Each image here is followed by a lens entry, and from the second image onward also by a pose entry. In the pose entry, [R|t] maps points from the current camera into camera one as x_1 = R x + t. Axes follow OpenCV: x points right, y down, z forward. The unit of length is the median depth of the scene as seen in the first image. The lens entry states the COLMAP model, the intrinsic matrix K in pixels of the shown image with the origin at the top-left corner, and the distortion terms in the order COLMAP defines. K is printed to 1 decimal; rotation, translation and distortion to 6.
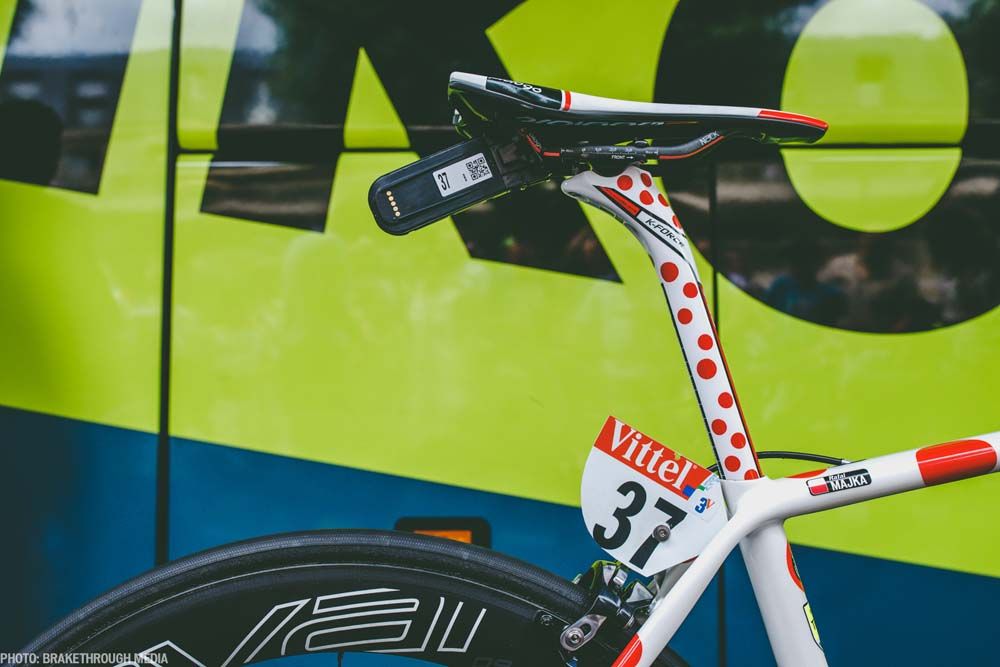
lens RADIAL K [[966.9, 0, 500.0], [0, 966.9, 333.5], [0, 0, 1]] dist [-0.017412, -0.011421]
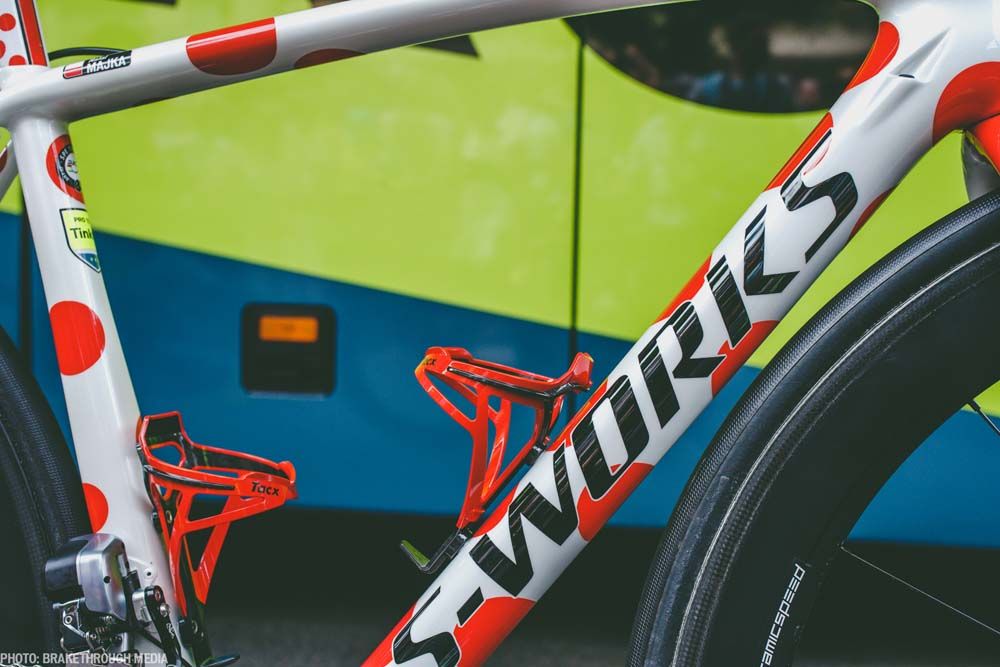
lens RADIAL K [[966.9, 0, 500.0], [0, 966.9, 333.5], [0, 0, 1]] dist [-0.017412, -0.011421]
pose [[0.988622, 0.037070, -0.145785, 0.813344], [-0.023401, 0.995261, 0.094380, 0.294097], [0.148593, -0.089895, 0.984804, 0.195166]]
